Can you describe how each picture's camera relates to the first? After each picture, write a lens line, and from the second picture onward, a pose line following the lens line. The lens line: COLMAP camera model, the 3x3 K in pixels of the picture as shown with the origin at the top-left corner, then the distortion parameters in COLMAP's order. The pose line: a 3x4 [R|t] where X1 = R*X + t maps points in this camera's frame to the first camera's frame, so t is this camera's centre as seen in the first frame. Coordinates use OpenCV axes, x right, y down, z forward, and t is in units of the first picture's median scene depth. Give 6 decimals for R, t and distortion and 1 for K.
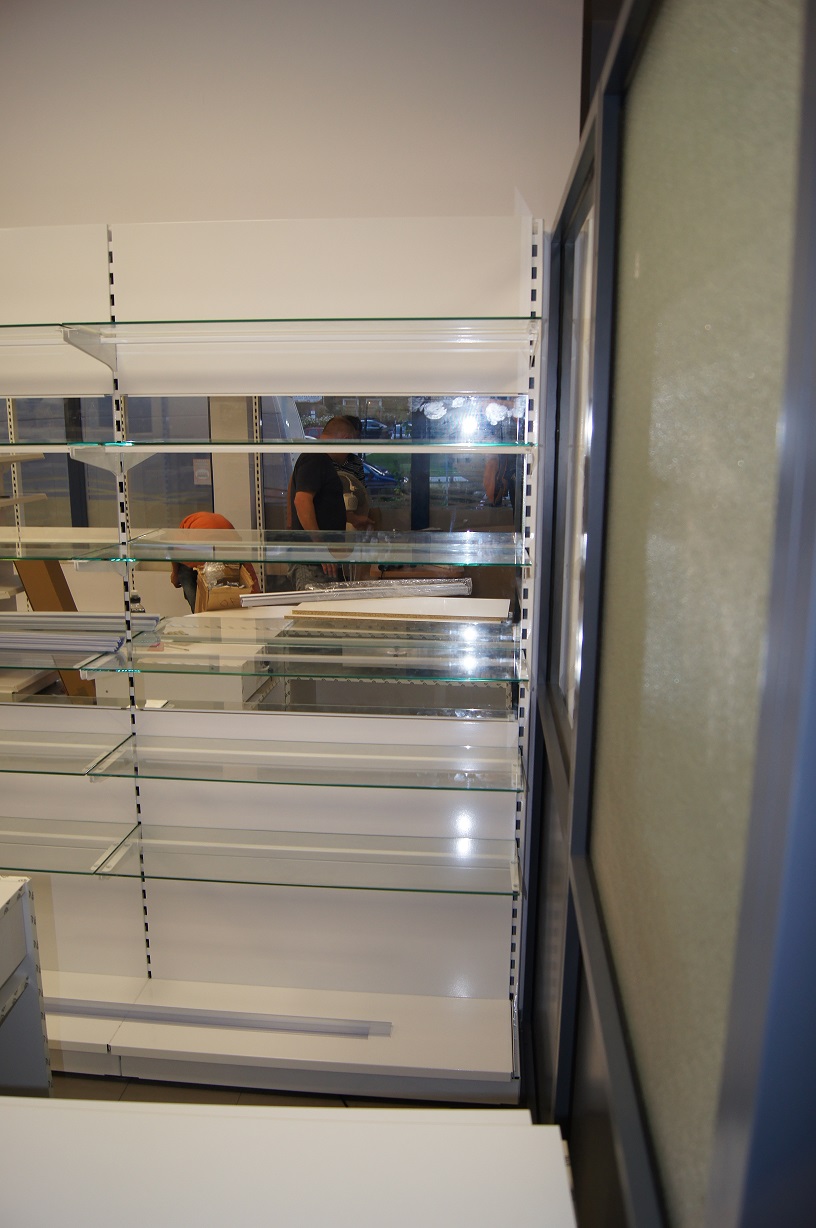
lens RADIAL K [[937.8, 0, 402.8], [0, 937.8, 622.7], [0, 0, 1]] dist [-0.084783, 0.016320]
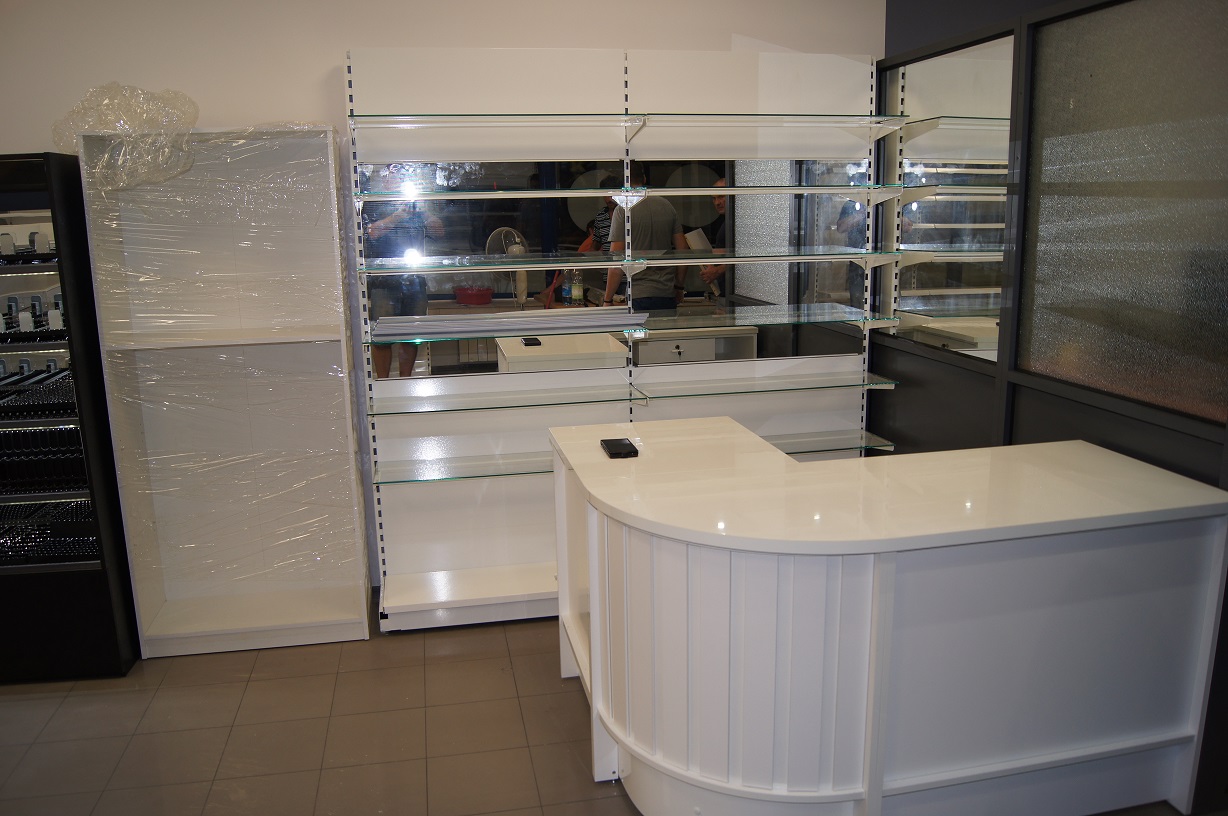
lens RADIAL K [[937.8, 0, 621.9], [0, 937.8, 409.4], [0, 0, 1]] dist [-0.084783, 0.016320]
pose [[0.958607, -0.084023, 0.272054, -0.765523], [0.078071, 0.996413, 0.032646, 0.117180], [-0.273822, -0.010055, 0.961728, -0.493032]]
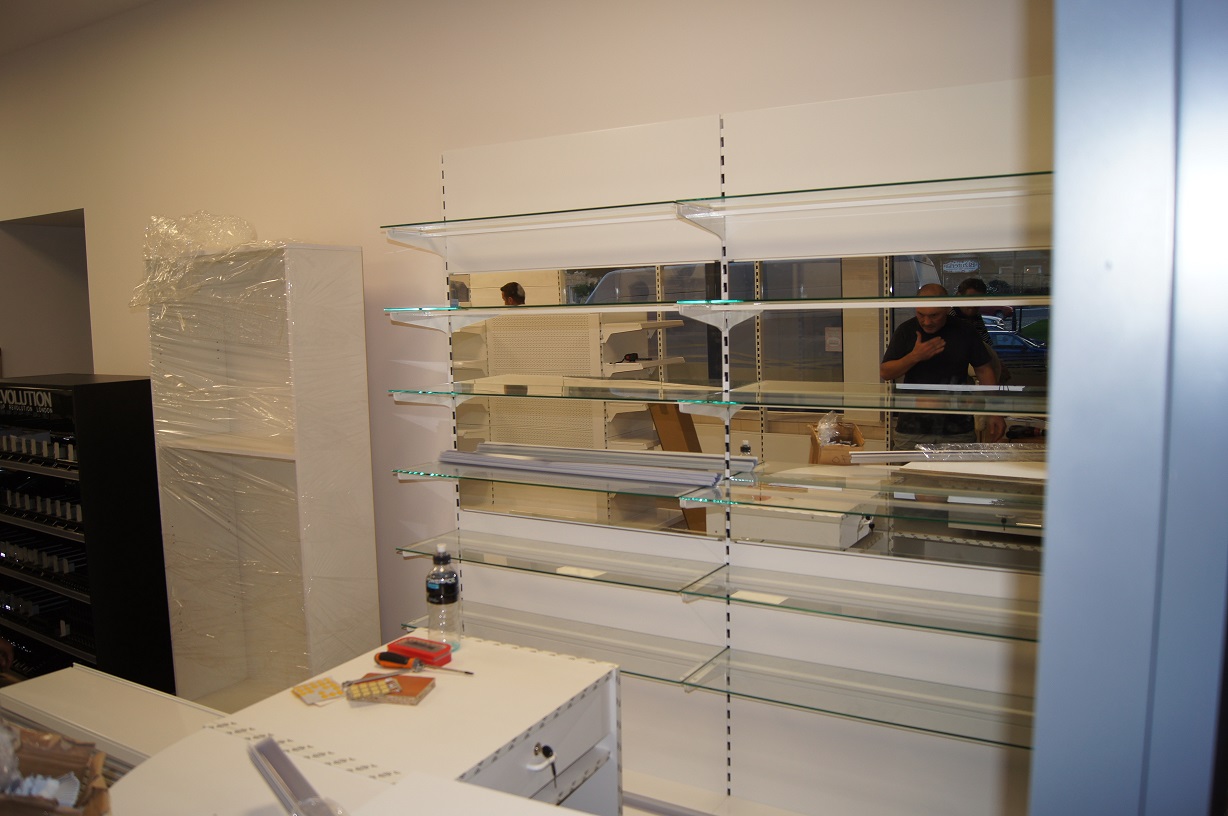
lens RADIAL K [[937.8, 0, 635.5], [0, 937.8, 418.2], [0, 0, 1]] dist [-0.084783, 0.016320]
pose [[0.907791, 0.024201, -0.418724, 0.076546], [-0.058085, 0.995968, -0.068363, 0.031521], [0.415381, 0.086381, 0.905537, -0.069216]]
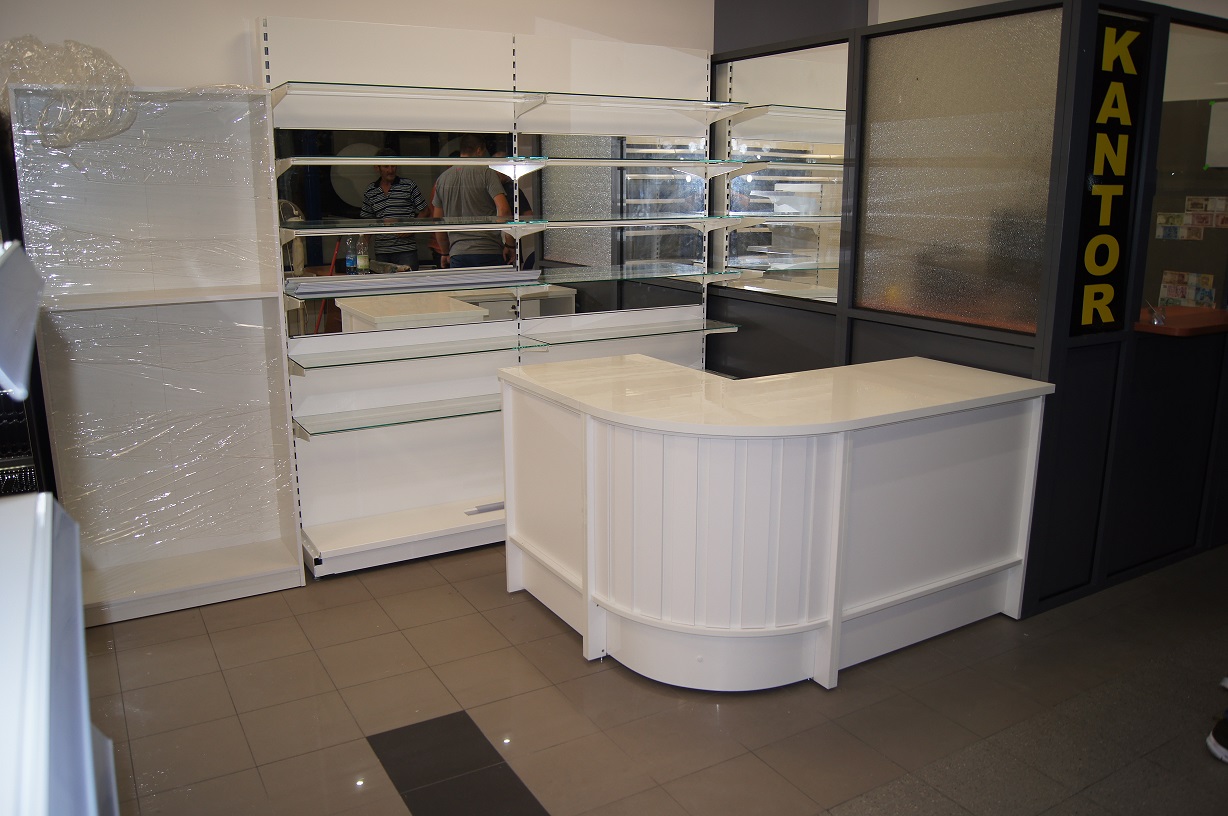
lens RADIAL K [[937.8, 0, 612.4], [0, 937.8, 404.6], [0, 0, 1]] dist [-0.084783, 0.016320]
pose [[0.816940, -0.139619, 0.559567, -1.184393], [0.114756, 0.990205, 0.079530, 0.136964], [-0.565190, -0.000757, 0.824960, -0.524575]]
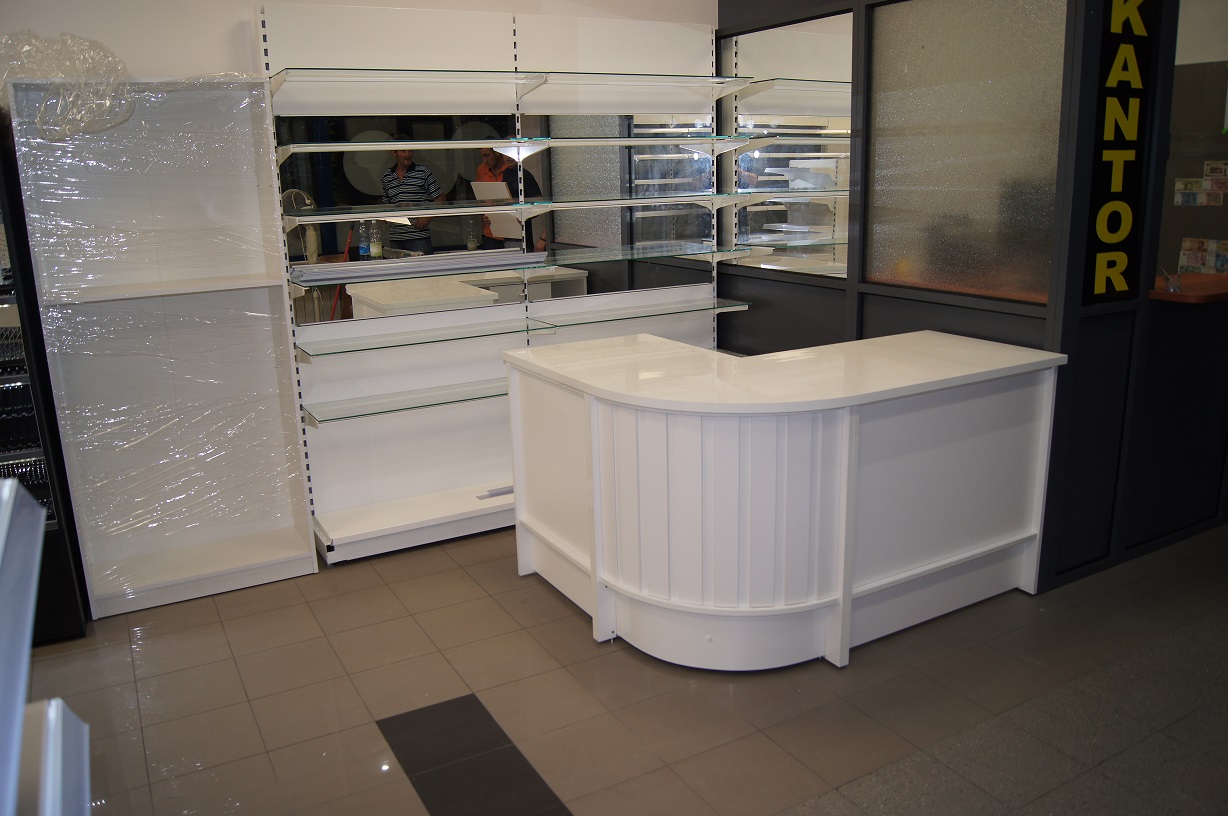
lens RADIAL K [[937.8, 0, 613.5], [0, 937.8, 405.9], [0, 0, 1]] dist [-0.084783, 0.016320]
pose [[0.826960, -0.167486, 0.536736, -1.158861], [0.137564, 0.985860, 0.095686, 0.144570], [-0.545173, -0.005293, 0.838307, -0.531902]]
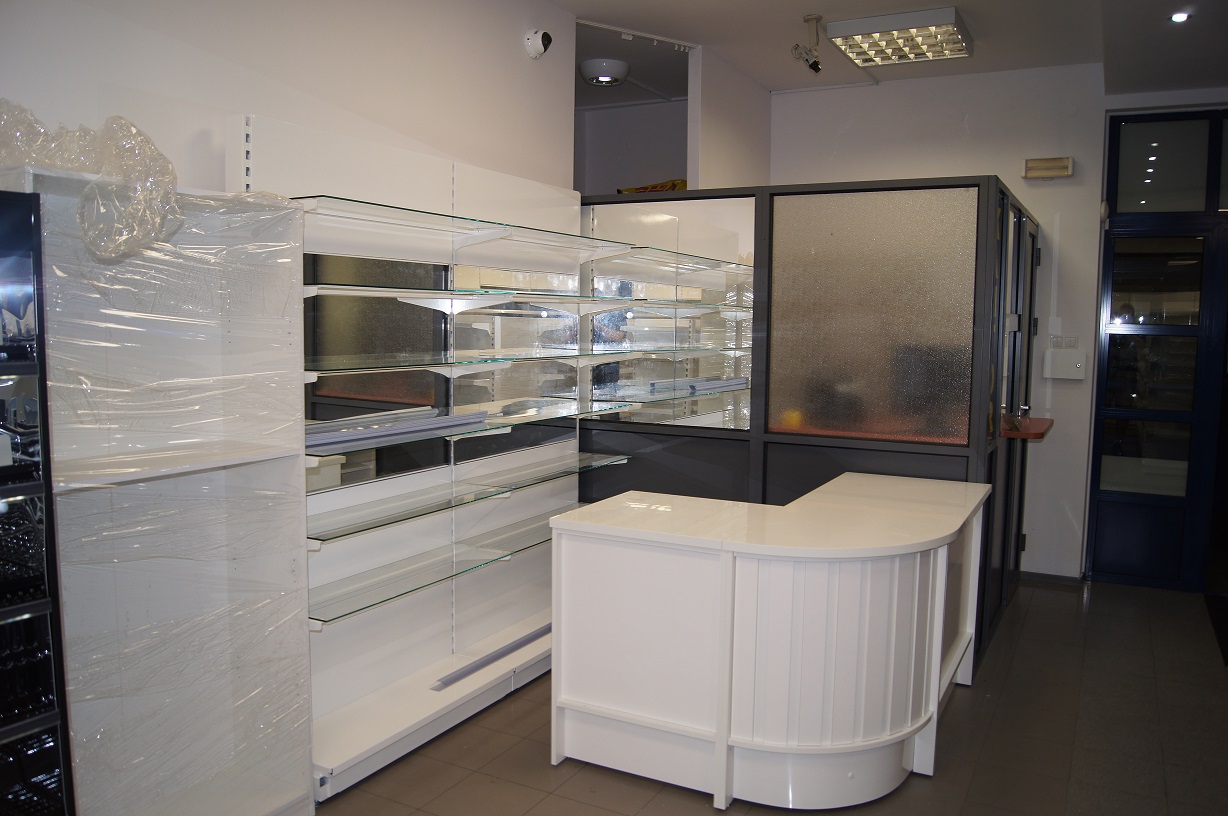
lens RADIAL K [[937.8, 0, 611.1], [0, 937.8, 410.4], [0, 0, 1]] dist [-0.084783, 0.016320]
pose [[0.405647, -0.093631, 0.909222, -1.668362], [0.160050, 0.986647, 0.030198, -0.000474], [-0.899908, 0.133271, 0.415216, 0.111233]]
